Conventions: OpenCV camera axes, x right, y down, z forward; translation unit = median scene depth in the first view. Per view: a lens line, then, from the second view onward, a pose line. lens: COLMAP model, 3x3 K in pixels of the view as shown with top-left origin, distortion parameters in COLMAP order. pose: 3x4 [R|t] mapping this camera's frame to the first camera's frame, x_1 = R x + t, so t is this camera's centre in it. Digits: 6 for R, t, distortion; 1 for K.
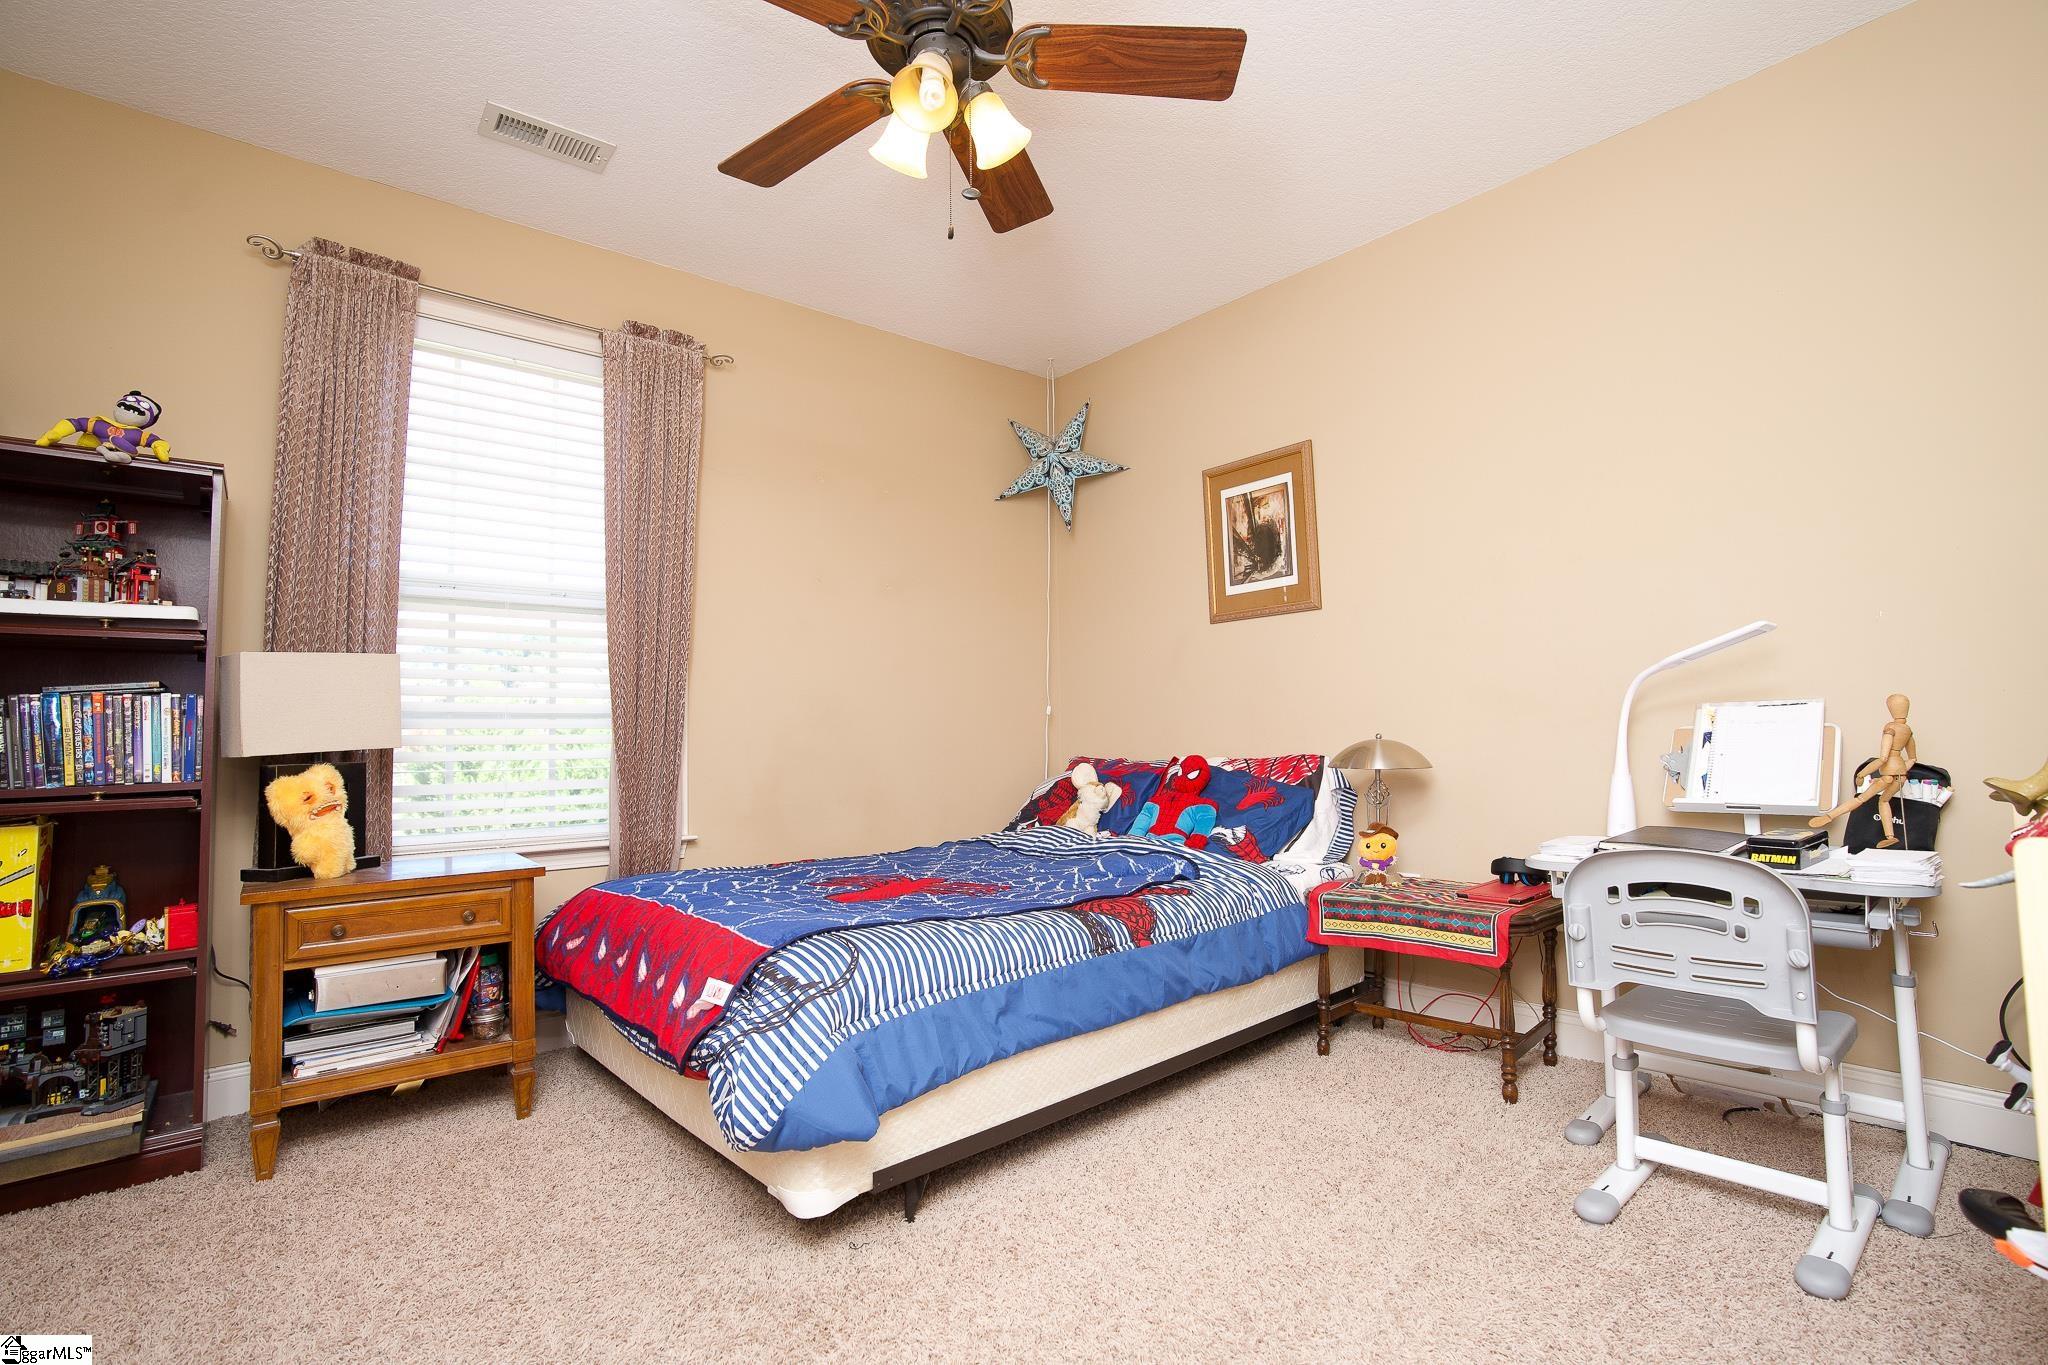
lens RADIAL K [[960.5, 0, 1022.8], [0, 960.5, 674.4], [0, 0, 1]] dist [-0.064059, 0.022845]
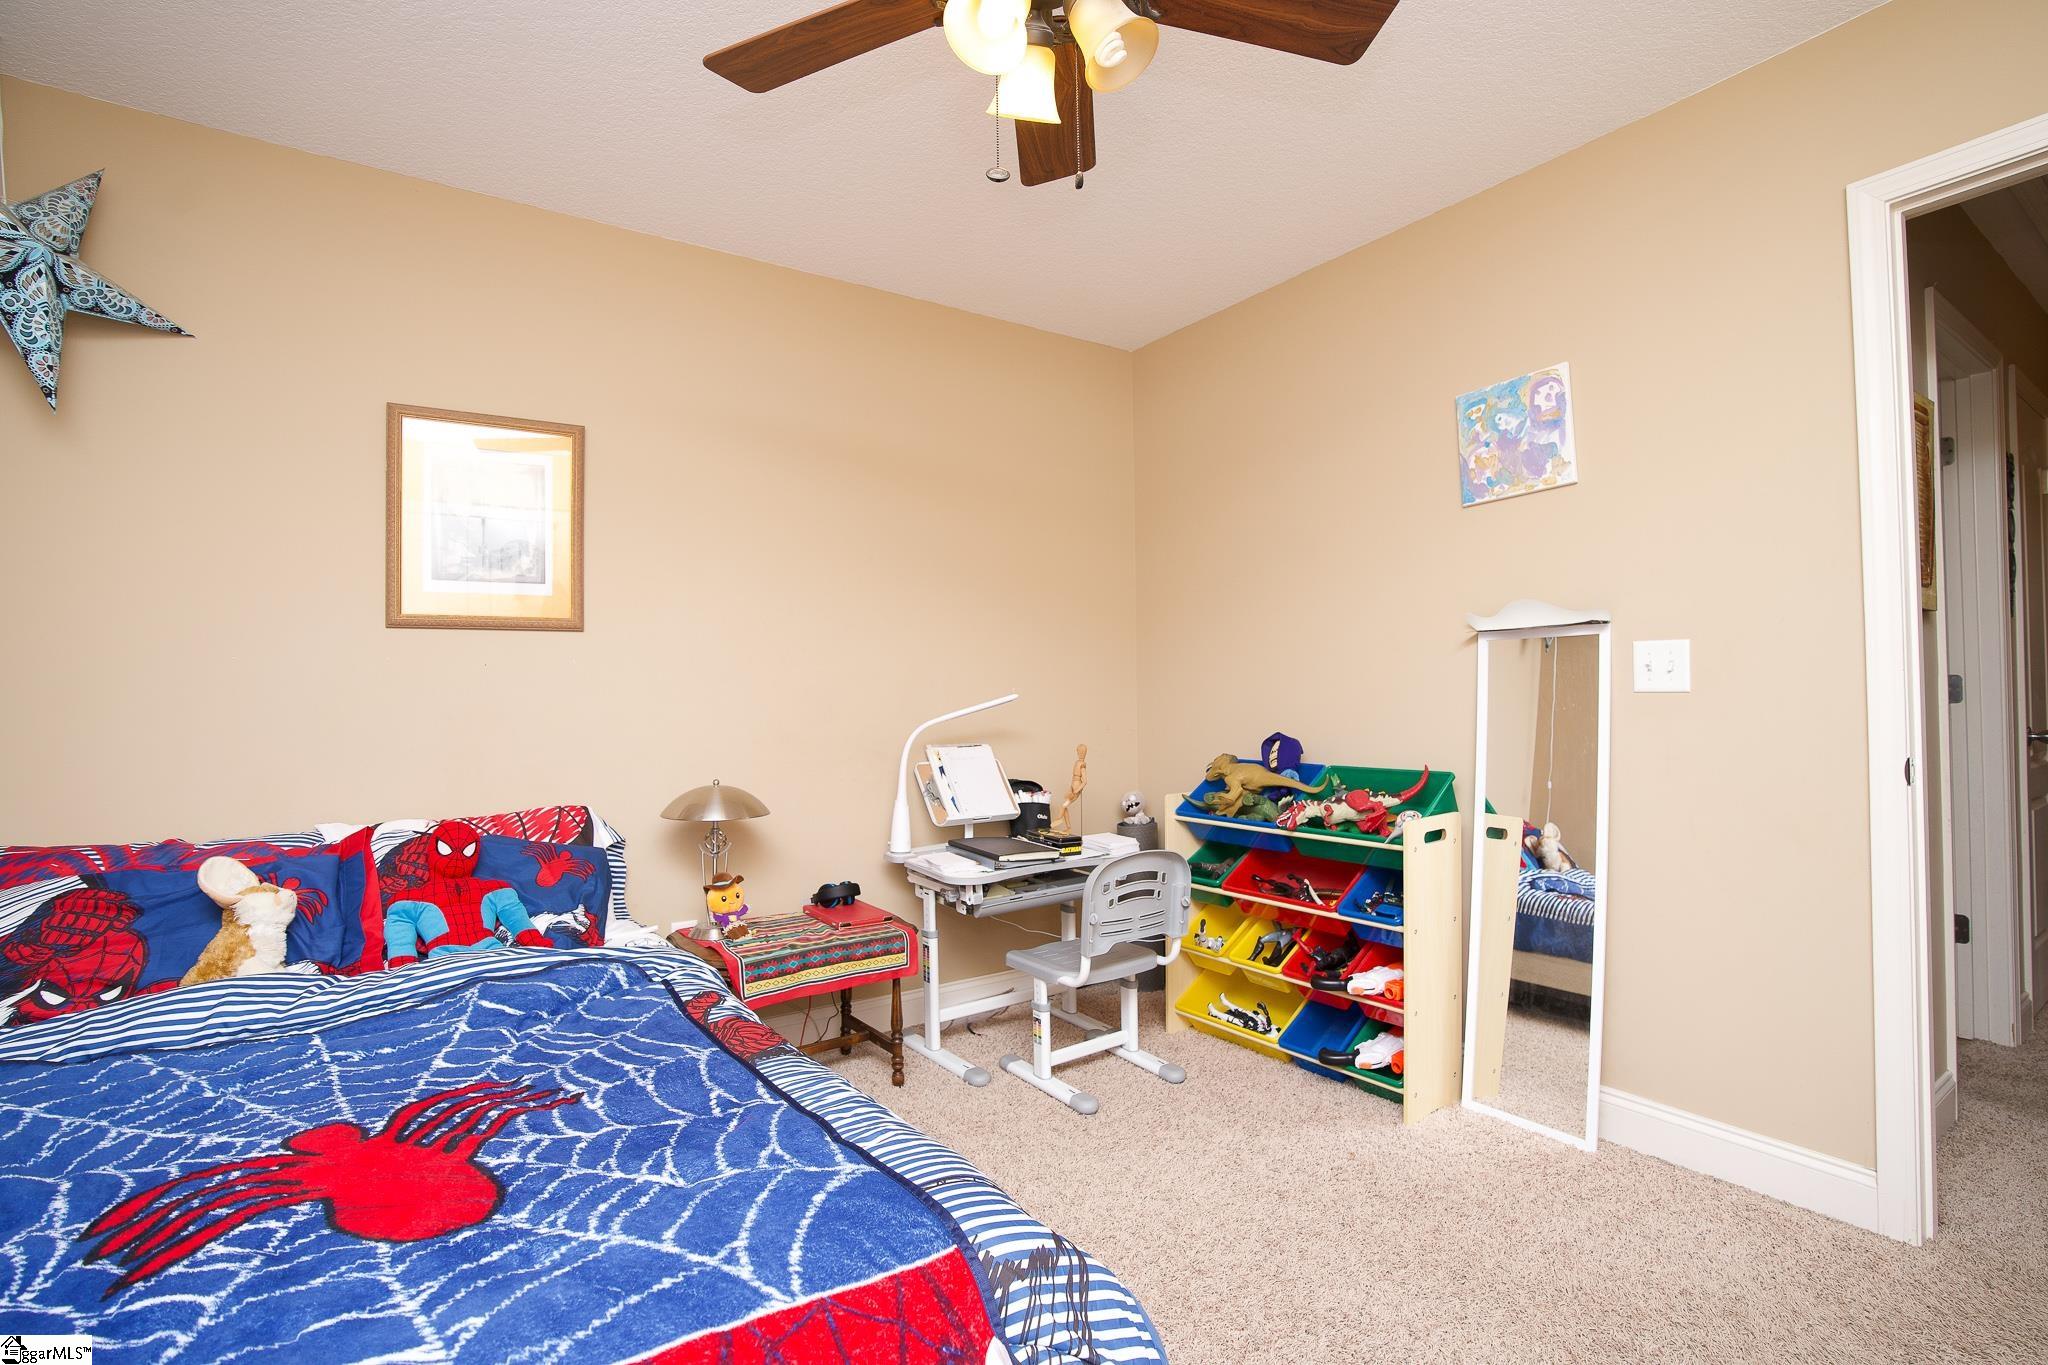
lens RADIAL K [[960.5, 0, 1025.8], [0, 960.5, 682.8], [0, 0, 1]] dist [-0.064059, 0.022845]
pose [[0.085600, 0.033545, 0.995765, -0.674997], [-0.054373, 0.998101, -0.028950, -0.029285], [-0.994845, -0.051664, 0.087261, 0.749433]]
